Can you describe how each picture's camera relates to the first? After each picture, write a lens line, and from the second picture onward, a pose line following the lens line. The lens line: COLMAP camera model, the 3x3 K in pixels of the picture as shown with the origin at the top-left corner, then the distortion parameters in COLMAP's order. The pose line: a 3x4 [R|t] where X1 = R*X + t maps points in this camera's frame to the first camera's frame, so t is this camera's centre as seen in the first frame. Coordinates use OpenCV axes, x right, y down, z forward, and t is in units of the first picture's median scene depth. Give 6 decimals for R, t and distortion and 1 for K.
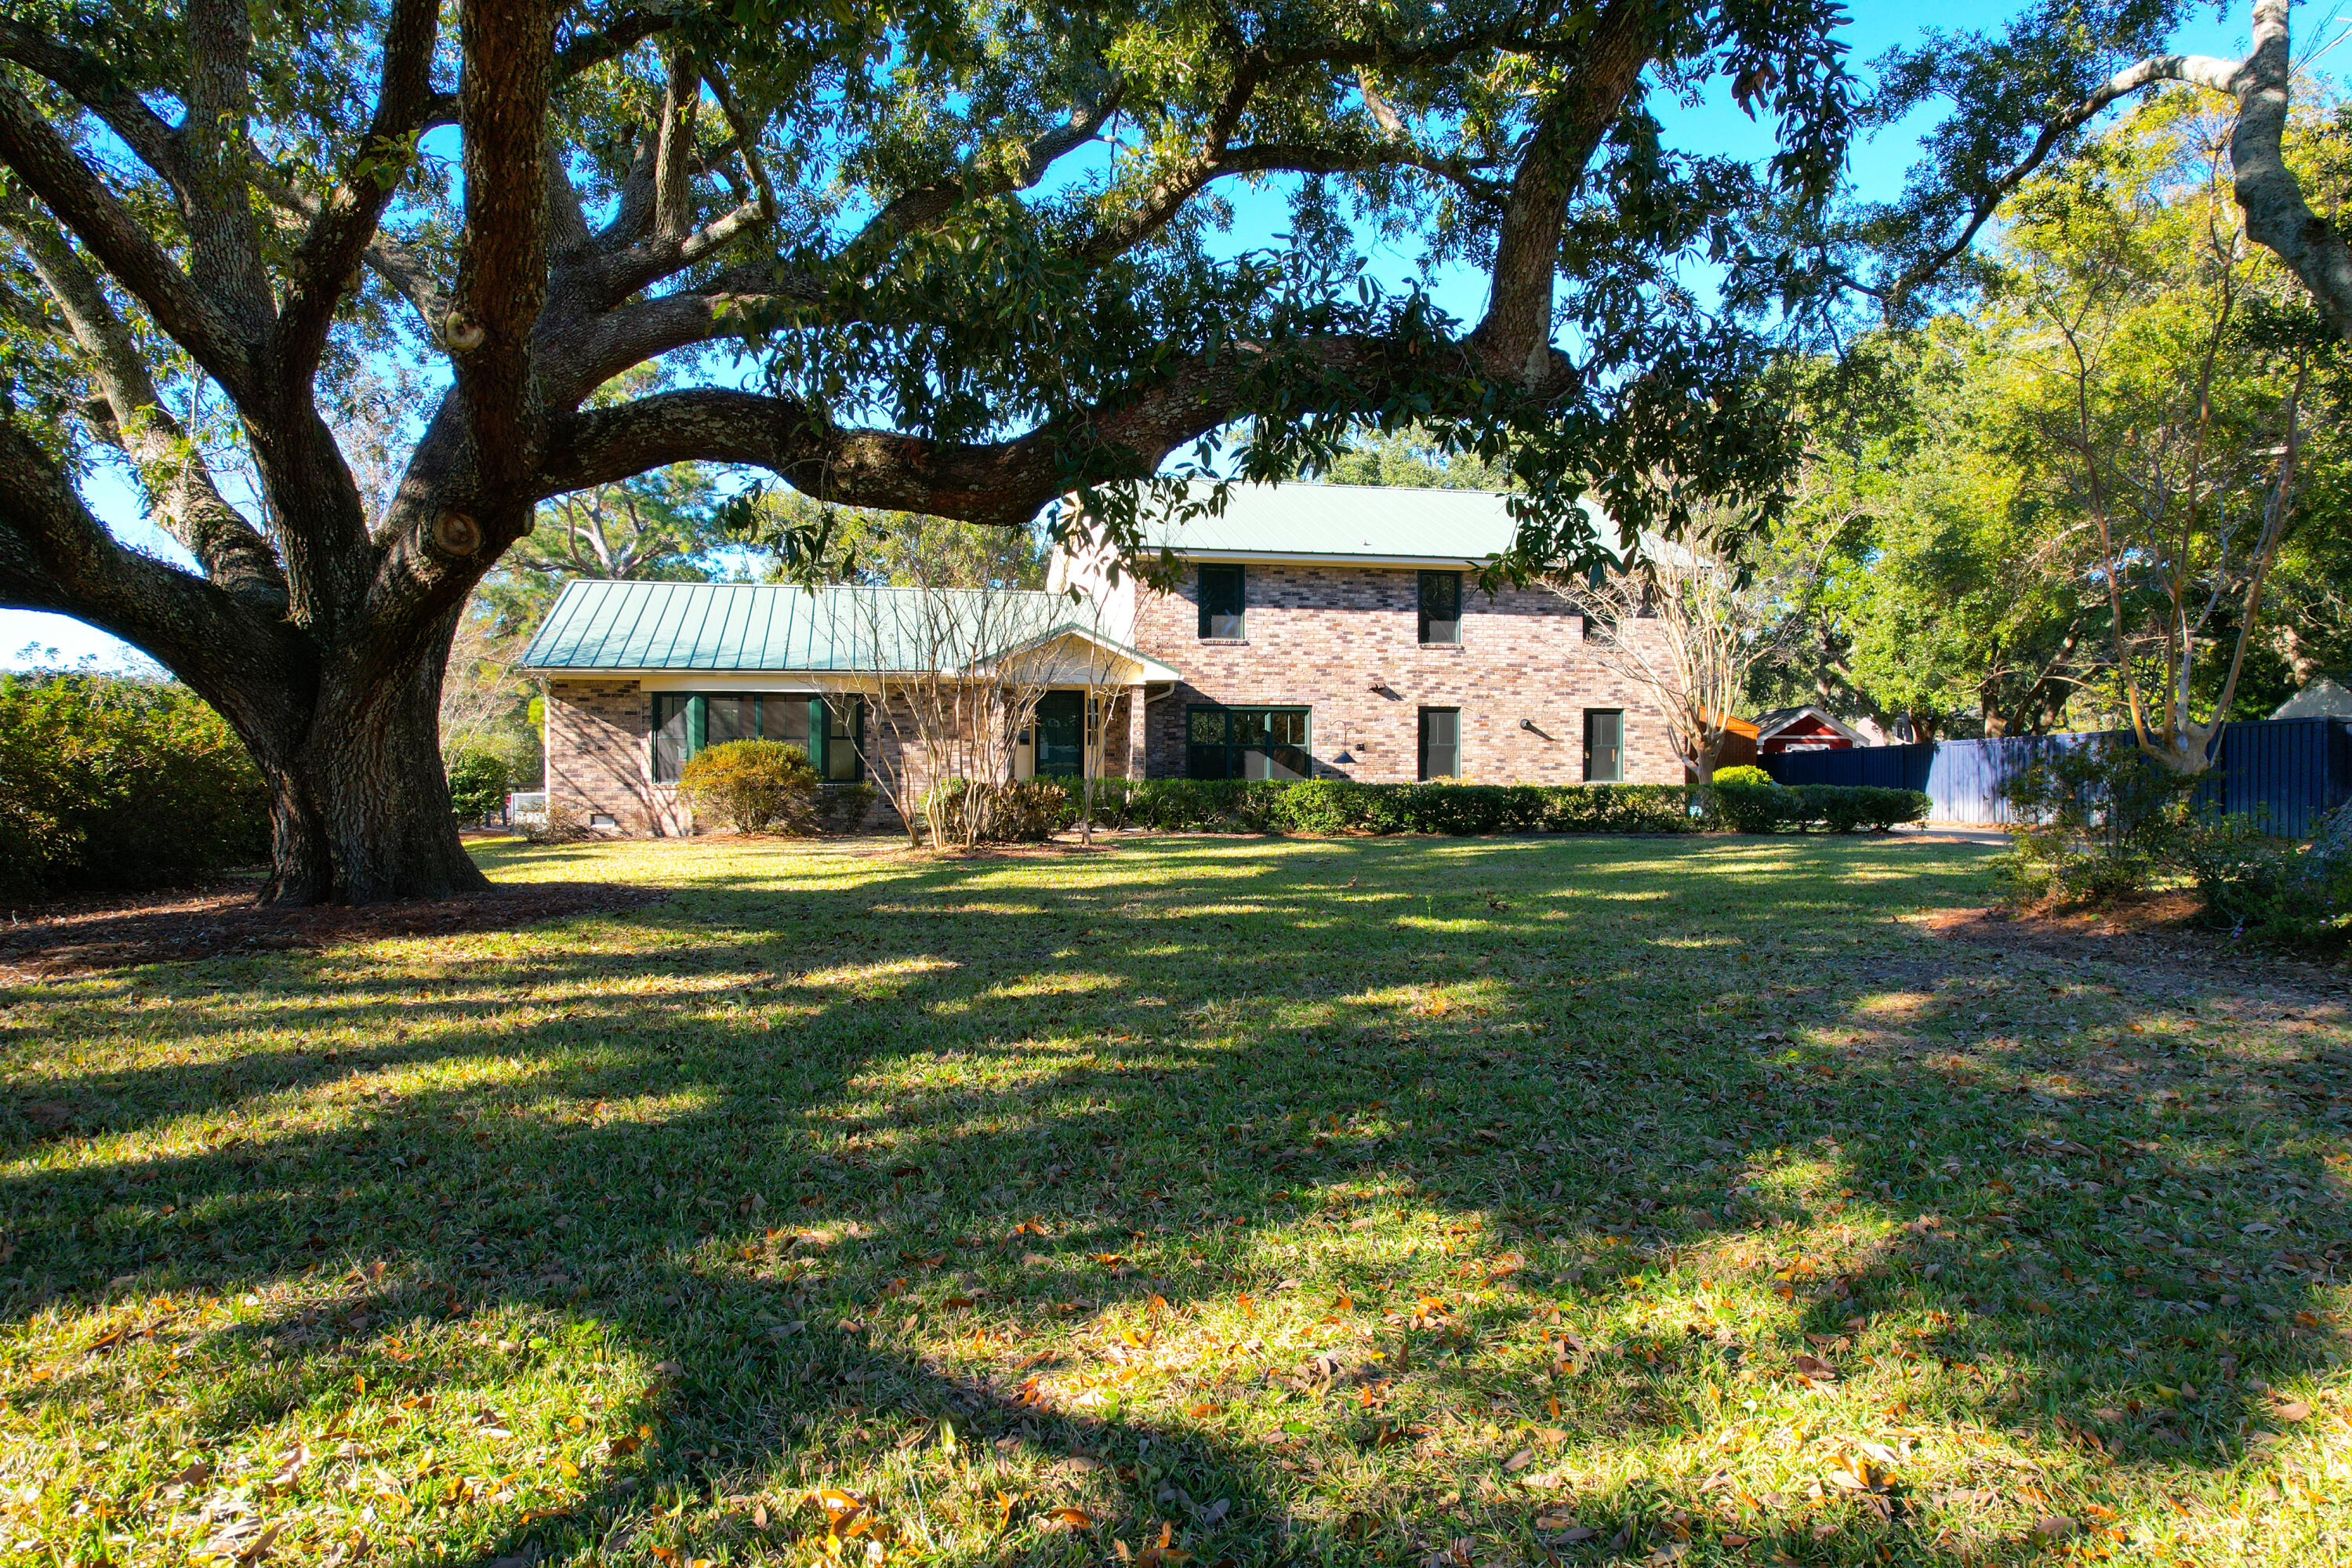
lens RADIAL K [[1496.1, 0, 1176.4], [0, 1496.1, 781.1], [0, 0, 1]] dist [-0.076452, 0.063352]
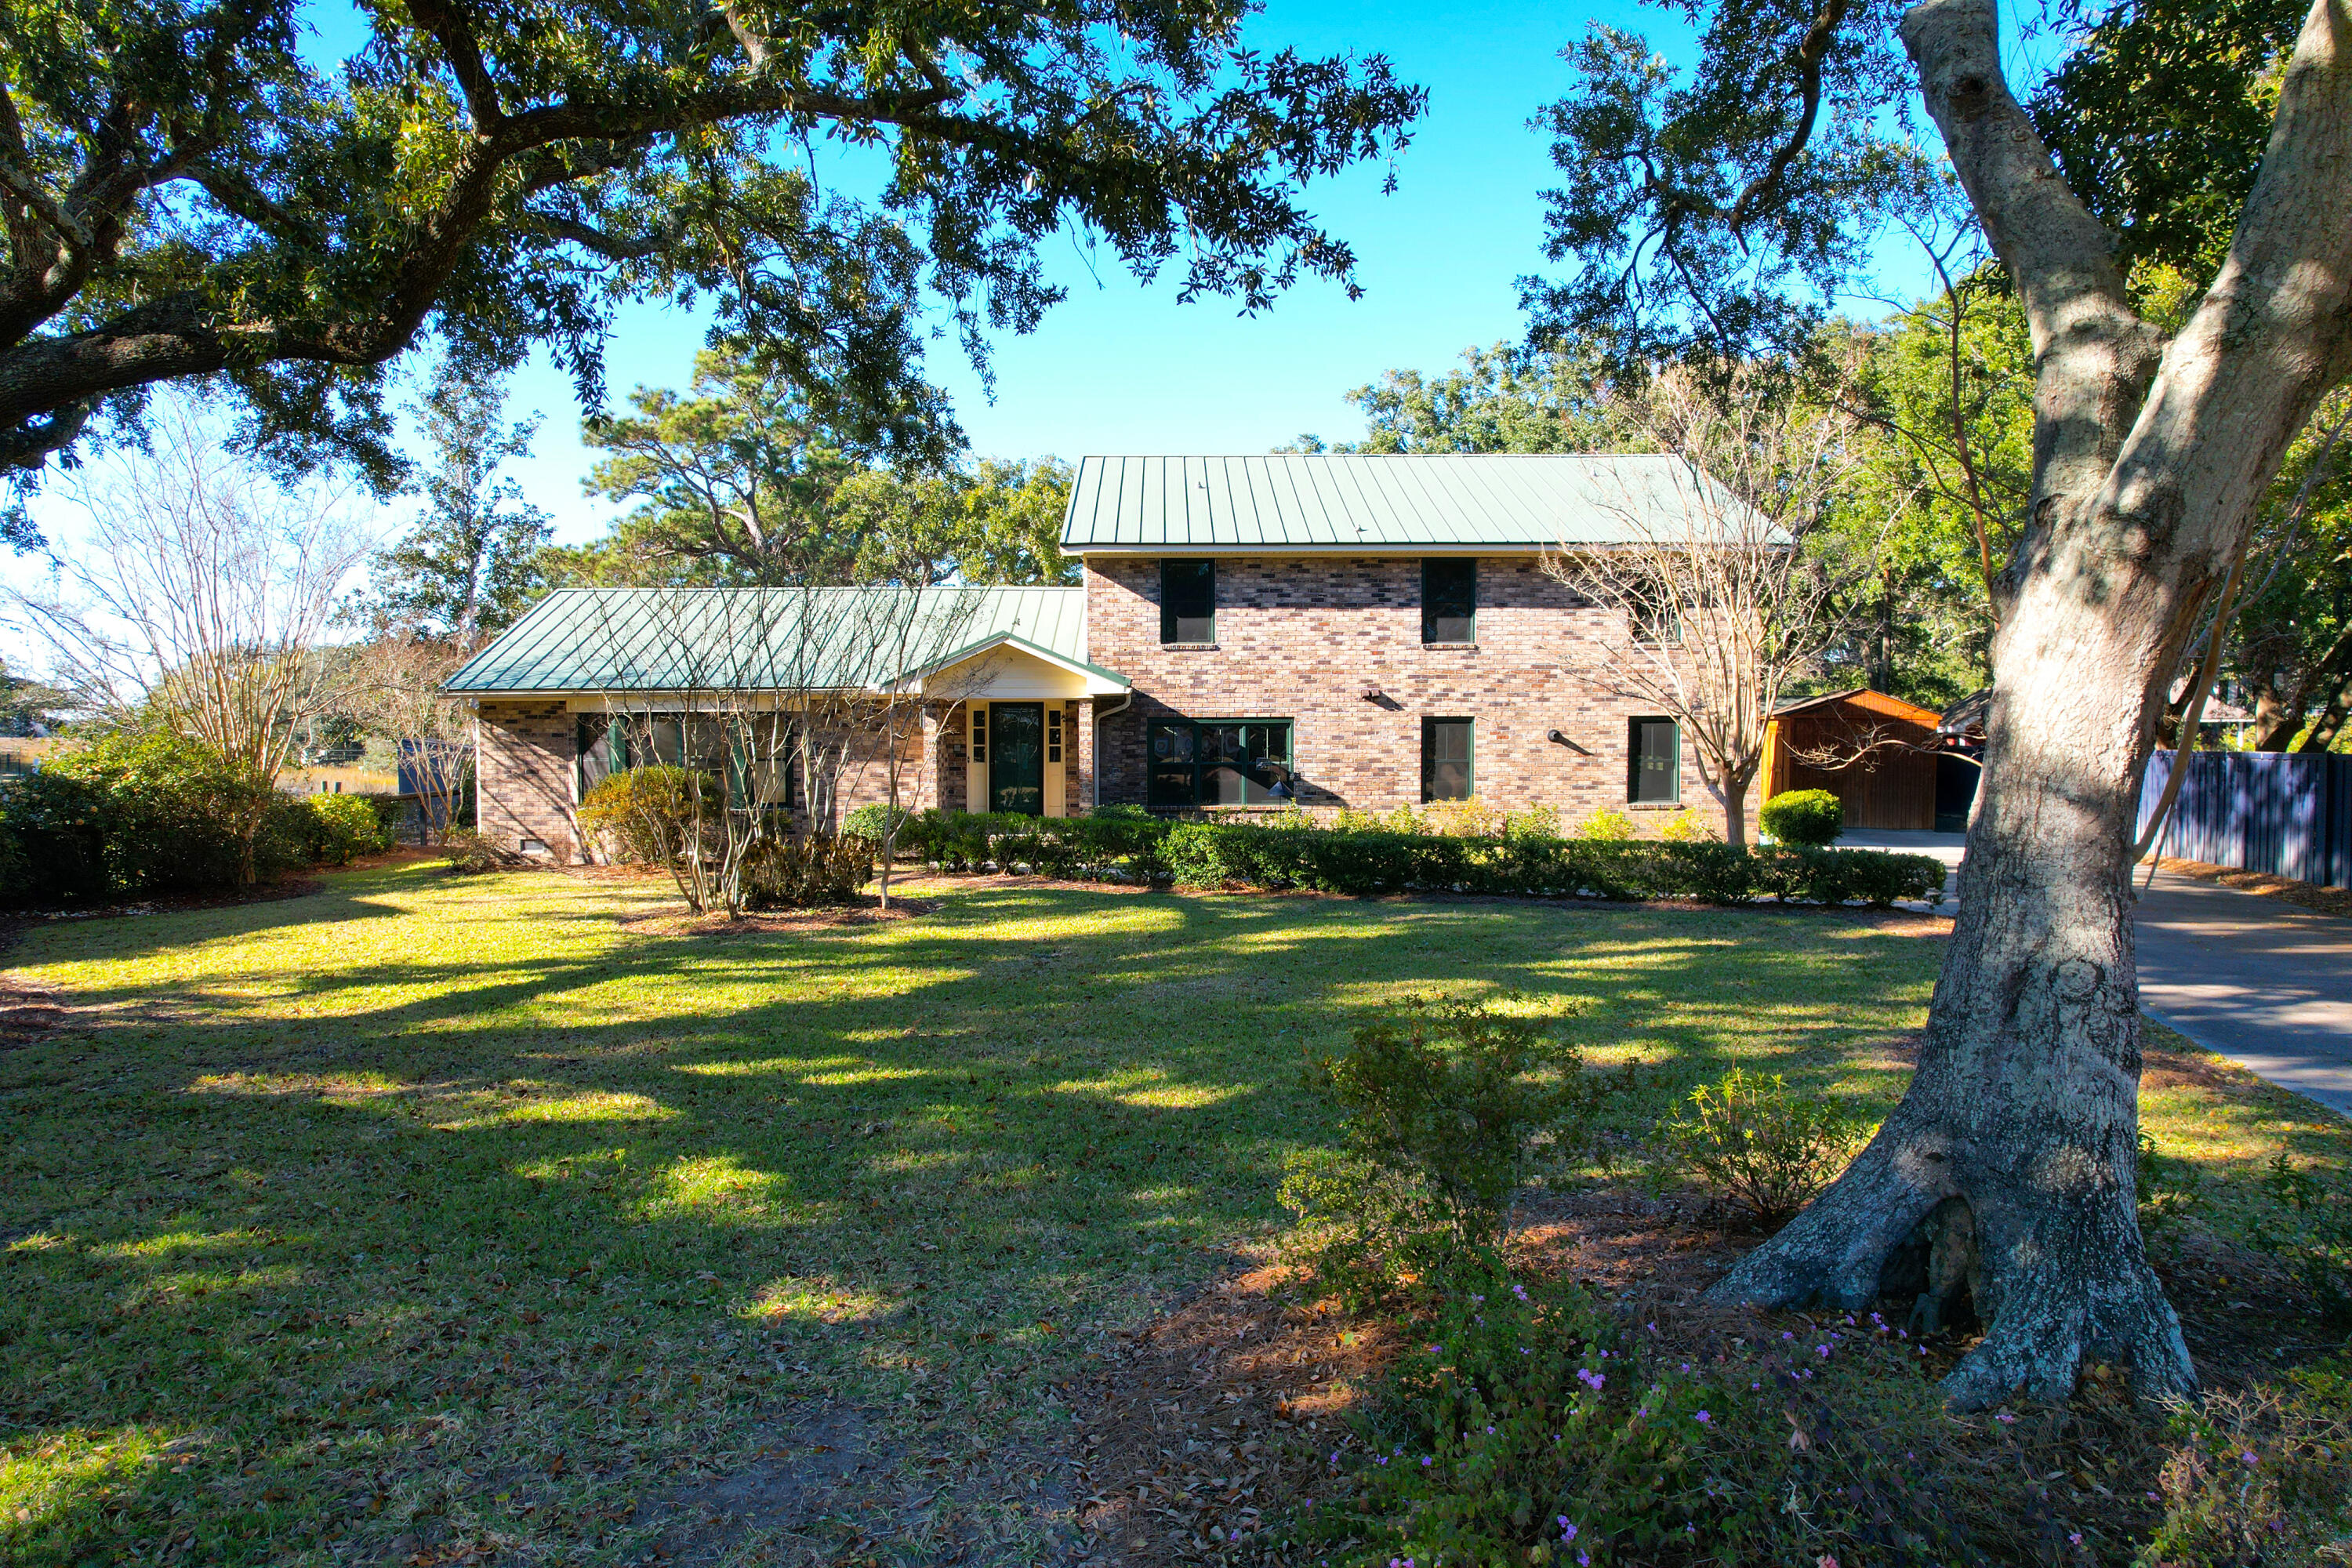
lens RADIAL K [[1496.1, 0, 1174.1], [0, 1496.1, 780.6], [0, 0, 1]] dist [-0.076452, 0.063352]
pose [[0.979962, 0.003836, -0.199146, 0.197592], [0.002887, 0.999436, 0.033457, -0.043324], [0.199162, -0.033361, 0.979399, 0.125160]]
